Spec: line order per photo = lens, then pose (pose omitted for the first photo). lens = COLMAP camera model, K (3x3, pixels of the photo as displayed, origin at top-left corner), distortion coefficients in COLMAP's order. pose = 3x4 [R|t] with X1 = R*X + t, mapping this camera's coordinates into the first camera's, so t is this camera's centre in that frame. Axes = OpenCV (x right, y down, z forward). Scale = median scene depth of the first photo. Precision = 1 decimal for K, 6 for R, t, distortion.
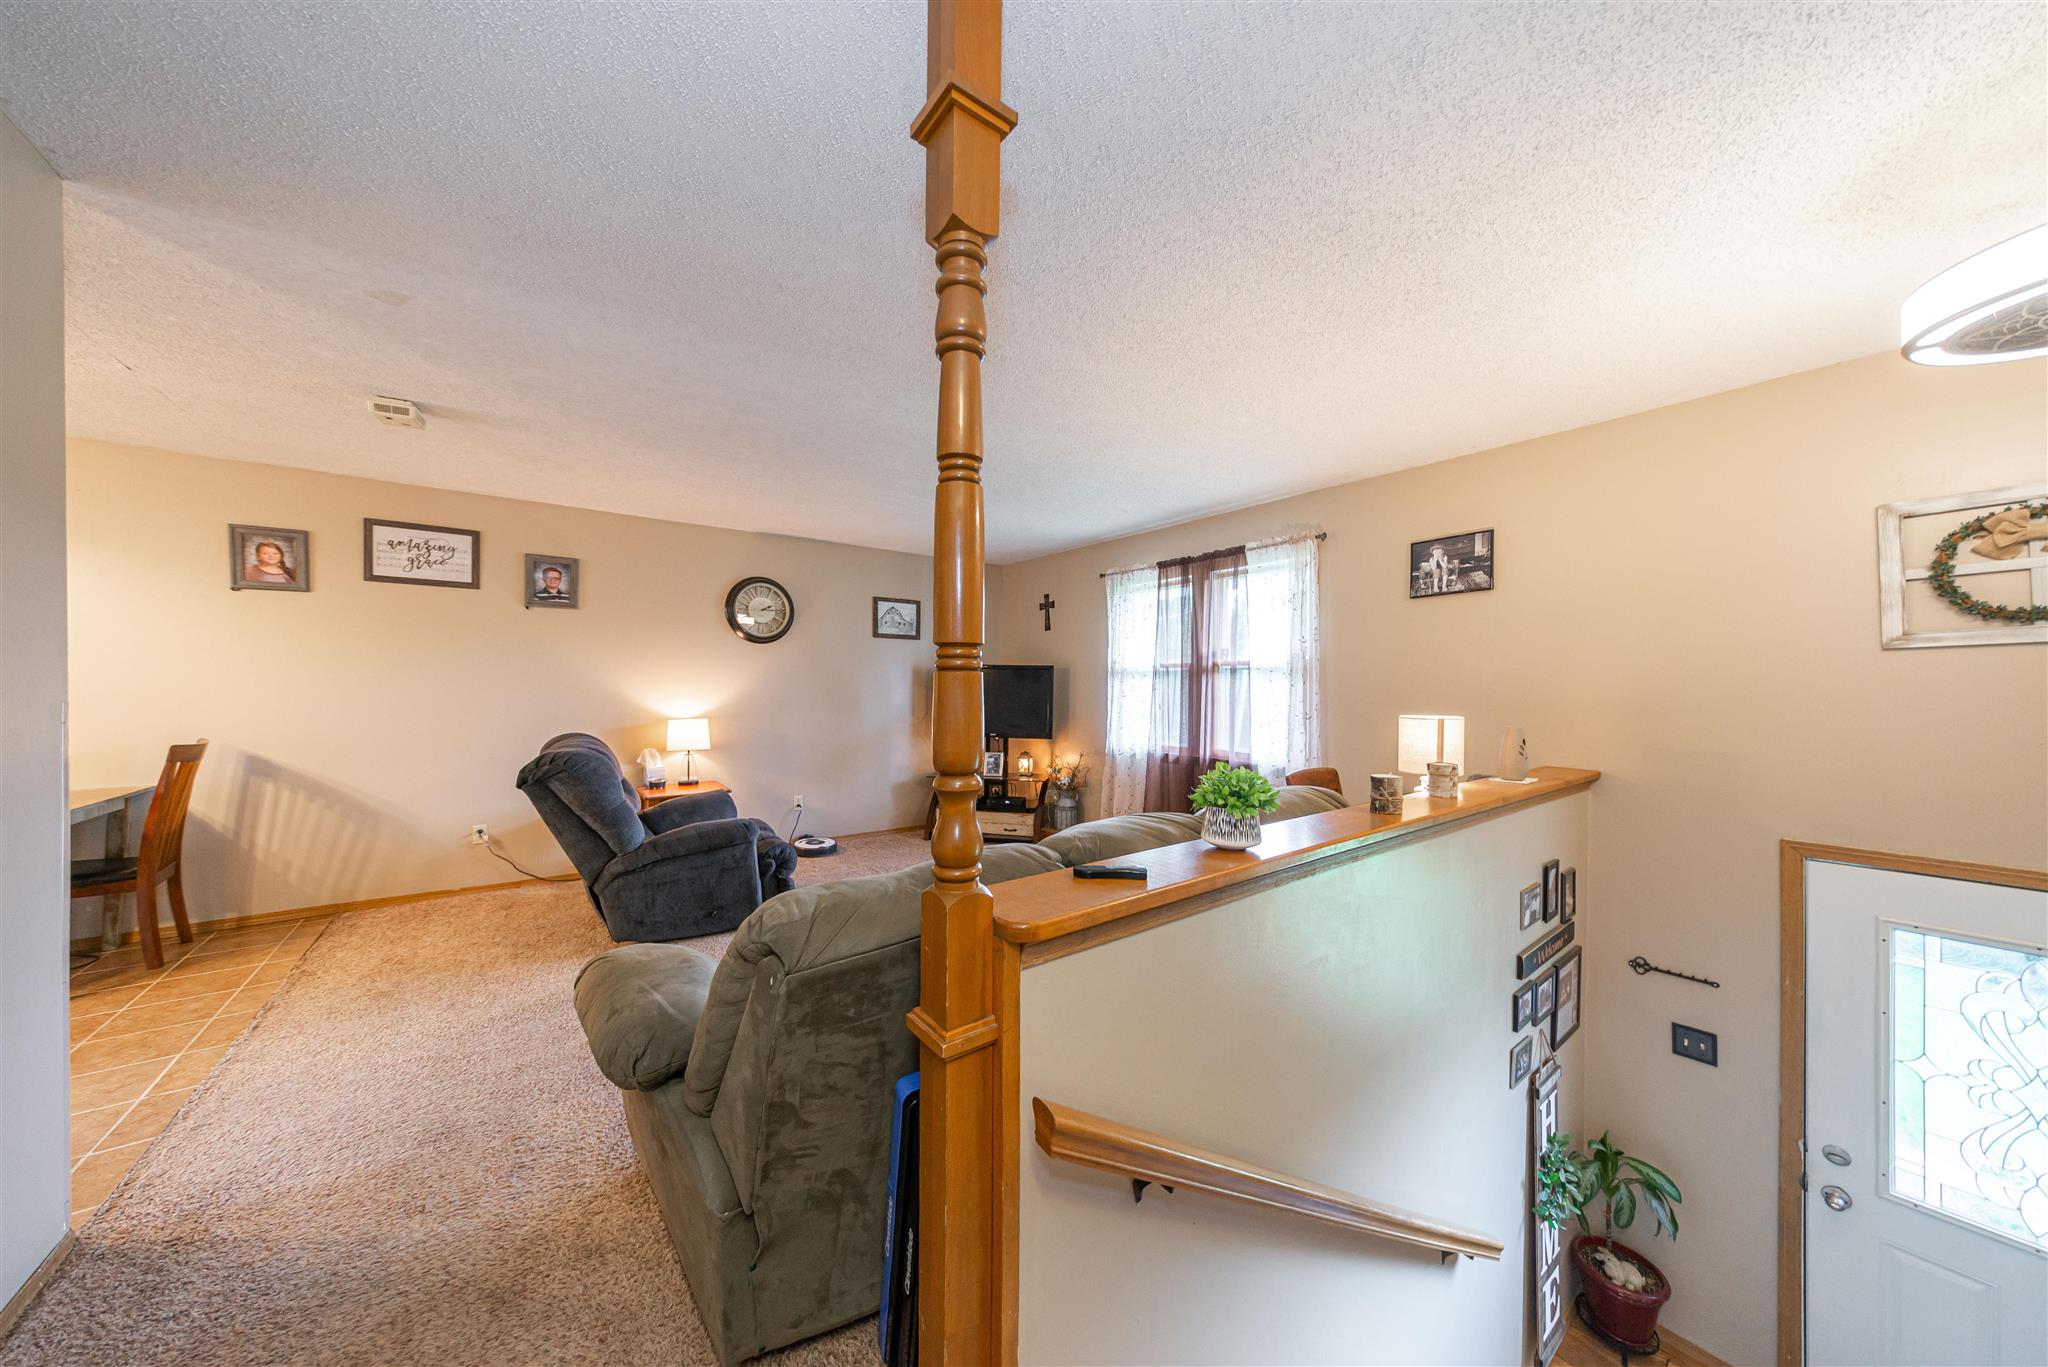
lens RADIAL K [[672.2, 0, 1030.7], [0, 672.2, 690.5], [0, 0, 1]] dist [0.003440, -0.000455]
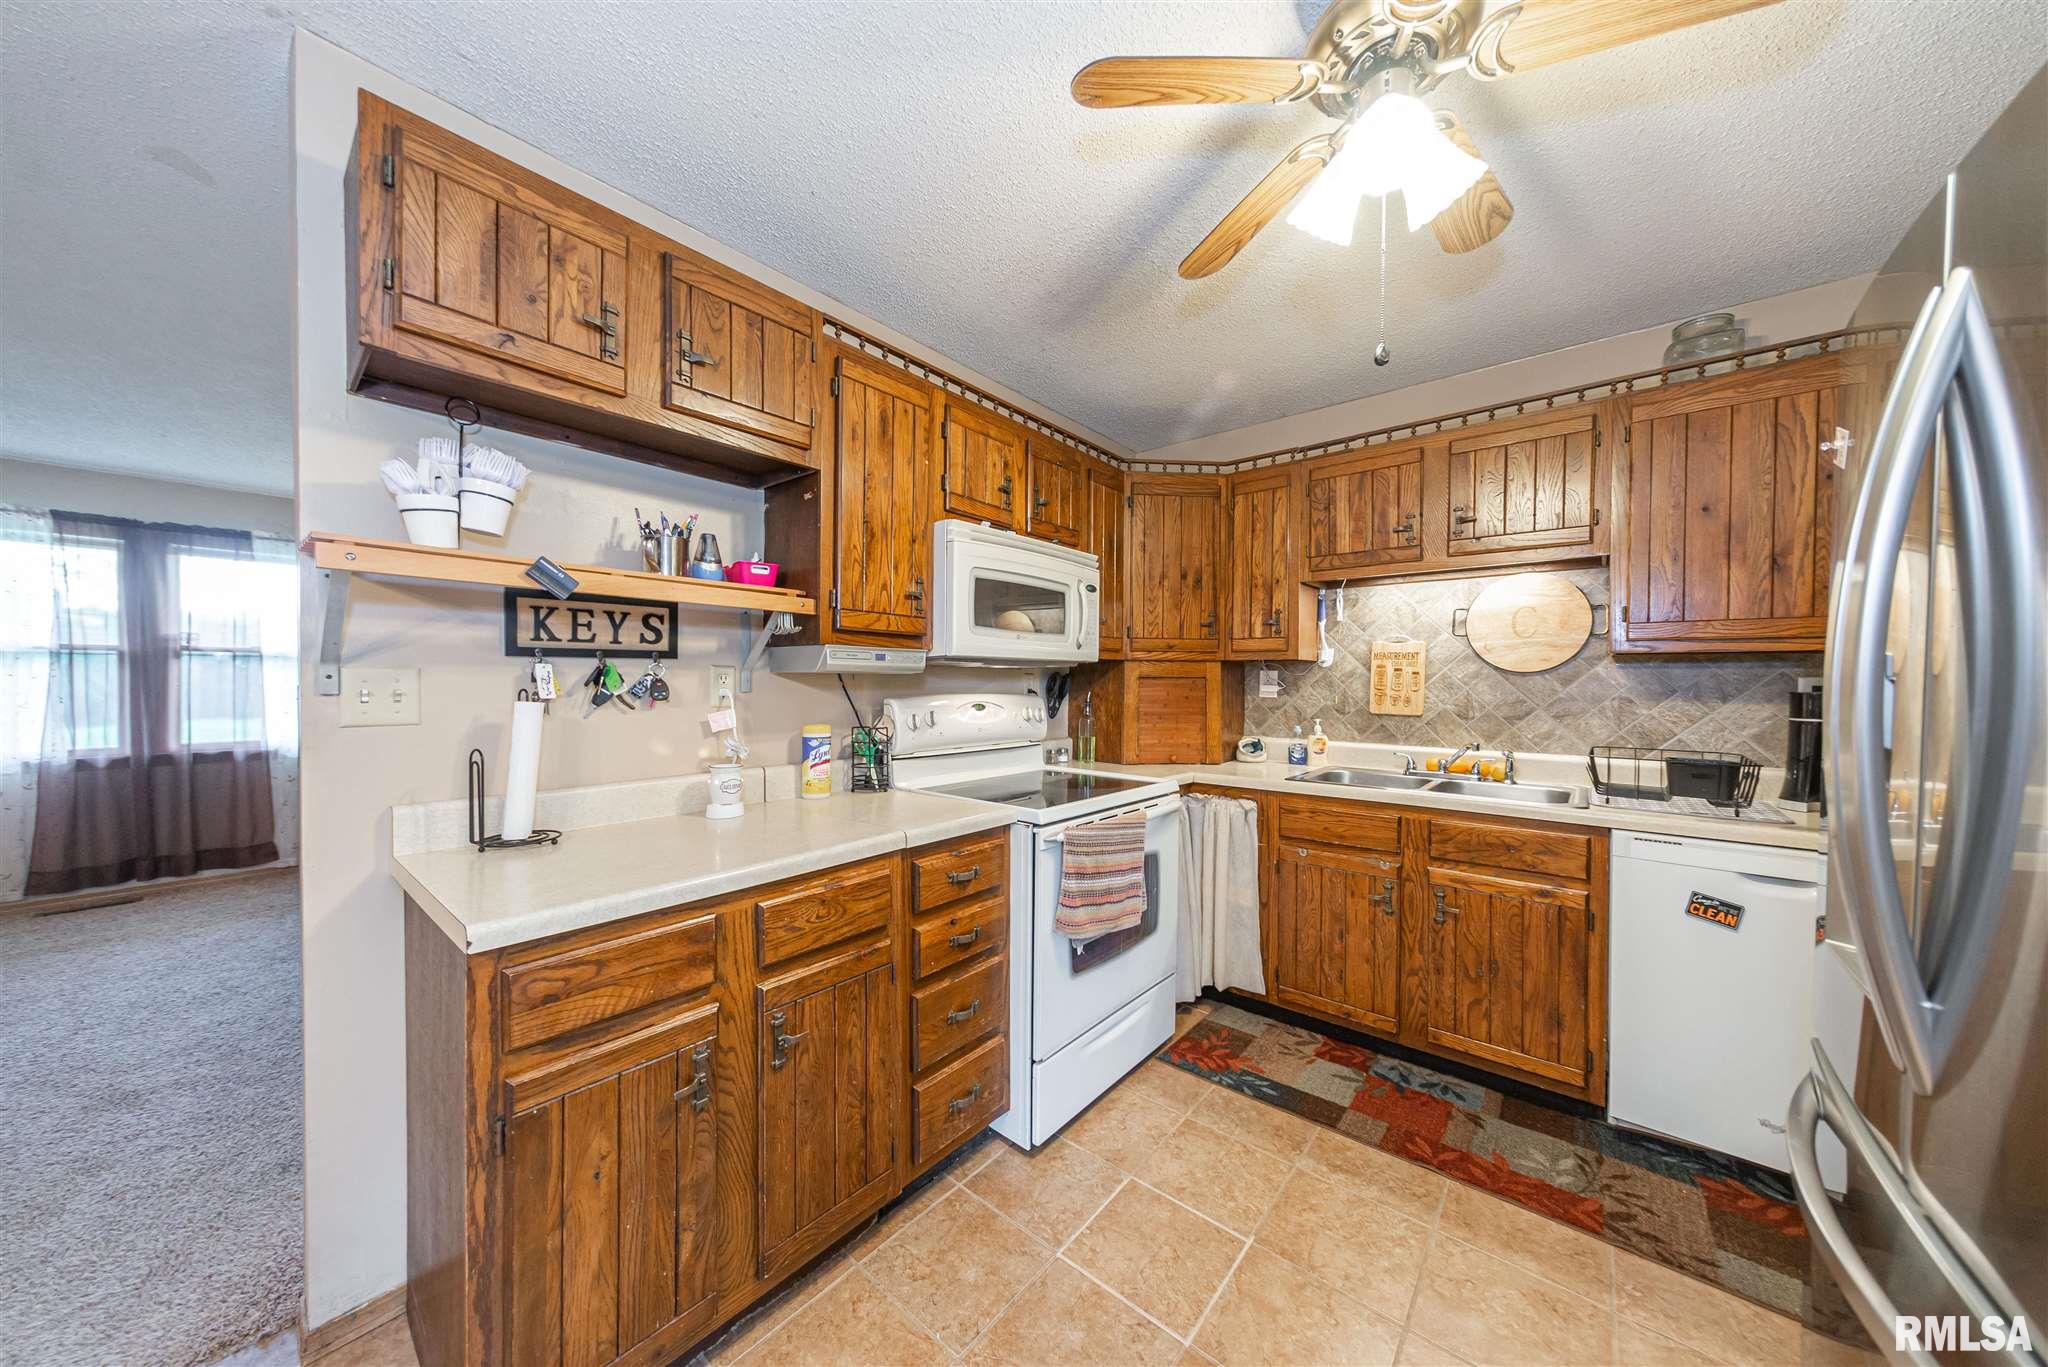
lens RADIAL K [[672.2, 0, 1013.3], [0, 672.2, 688.5], [0, 0, 1]] dist [0.003440, -0.000455]
pose [[-0.220727, -0.017091, 0.975186, -0.947607], [0.004449, 0.999818, 0.018530, 0.001996], [-0.975326, 0.008429, -0.220611, 0.131298]]
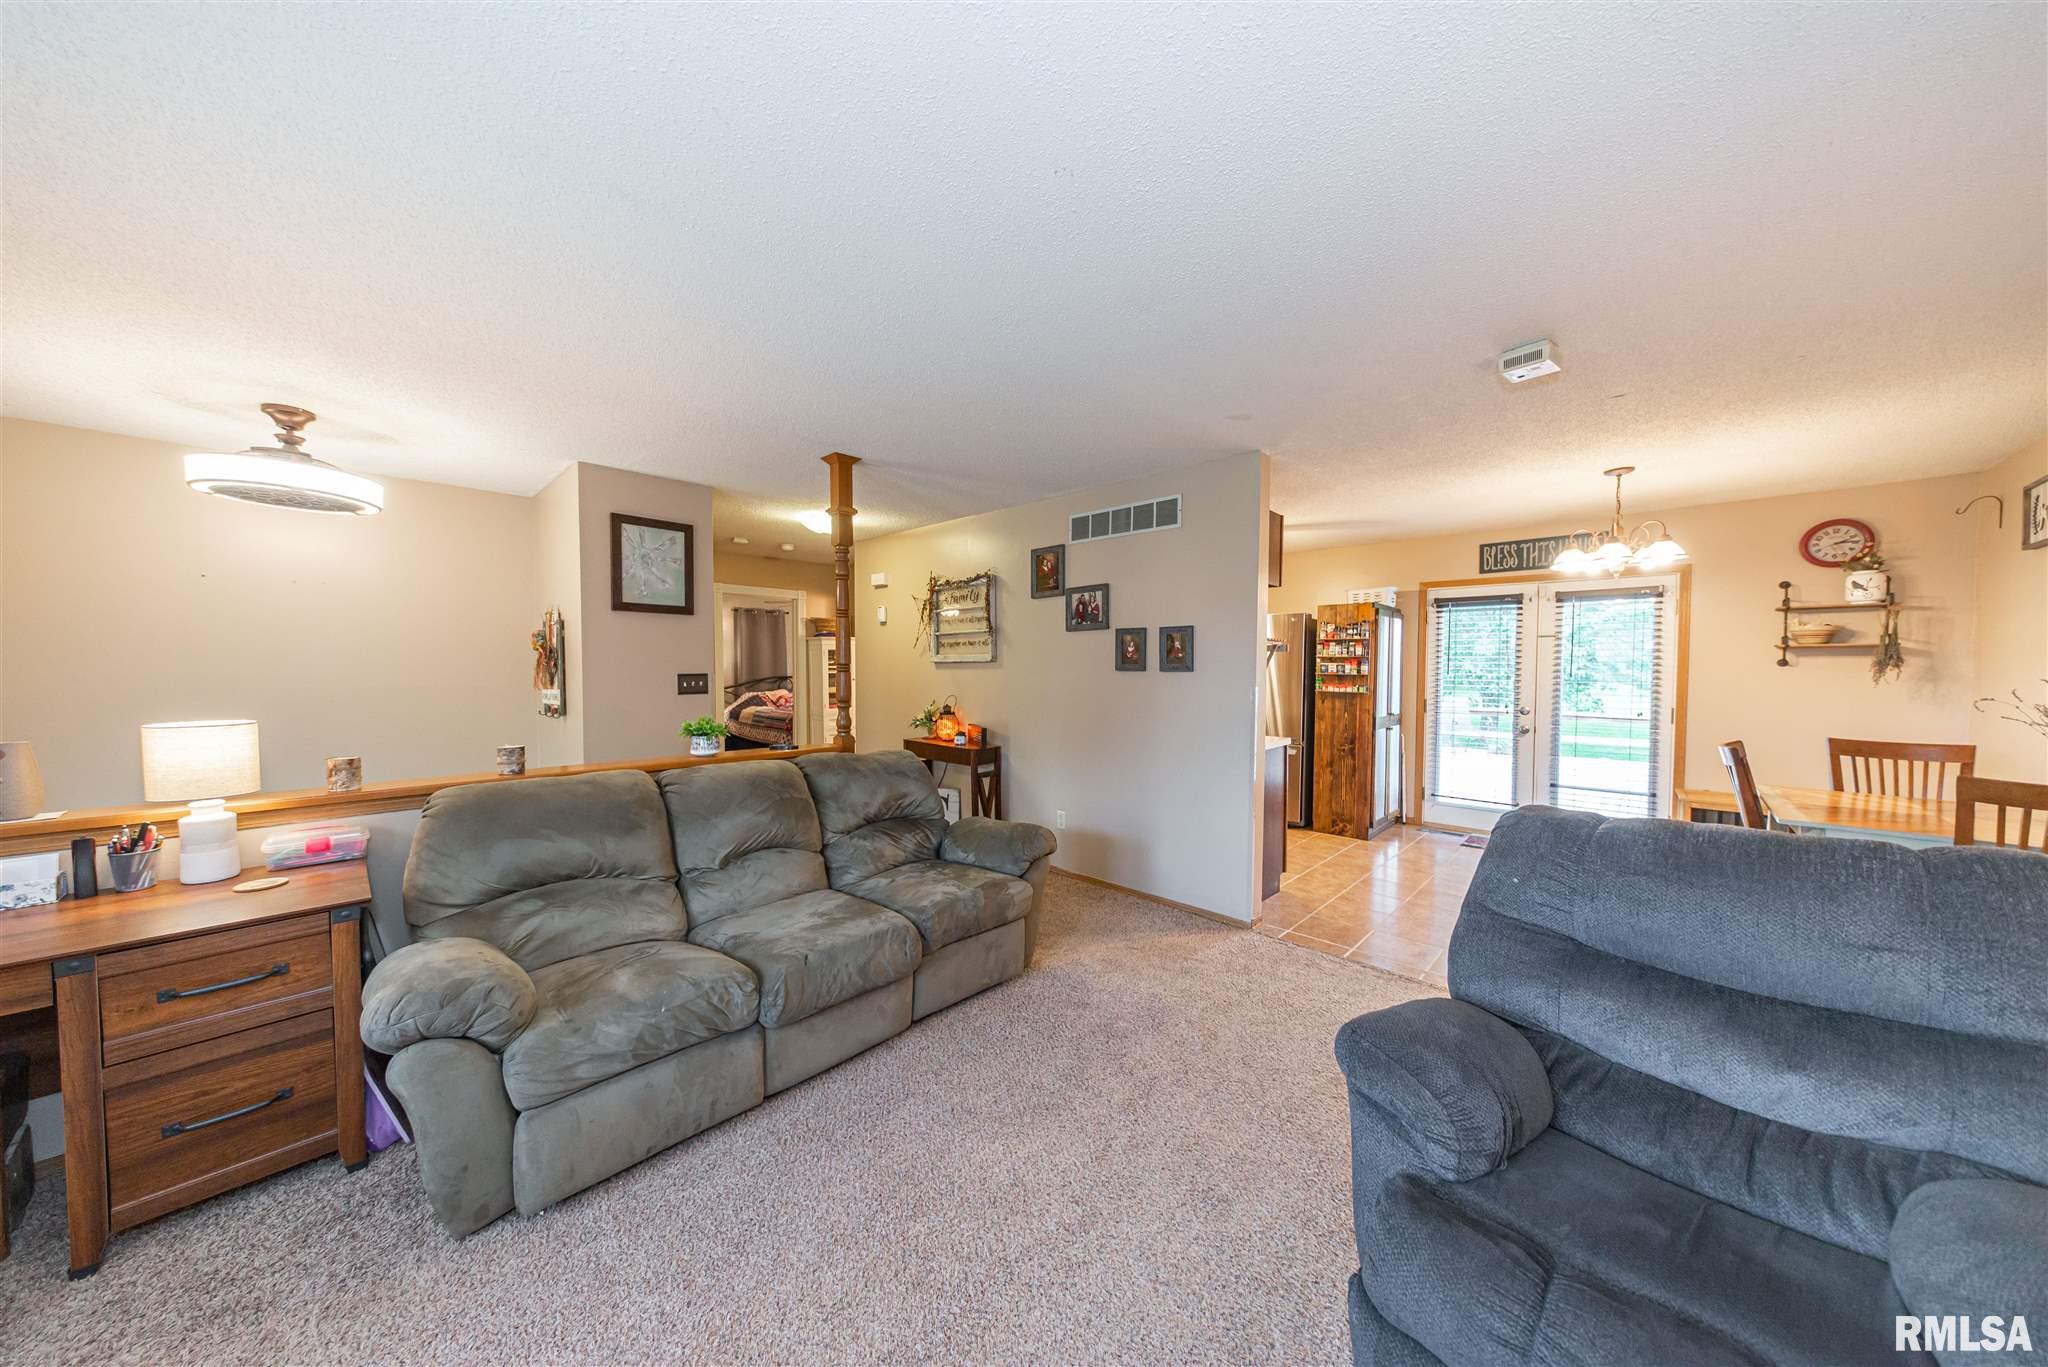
lens RADIAL K [[672.2, 0, 1009.8], [0, 672.2, 689.5], [0, 0, 1]] dist [0.003440, -0.000455]
pose [[-0.987154, -0.001962, -0.159761, -0.117473], [-0.008966, 0.999029, 0.043131, -0.025424], [0.159521, 0.044010, -0.986213, 1.172467]]
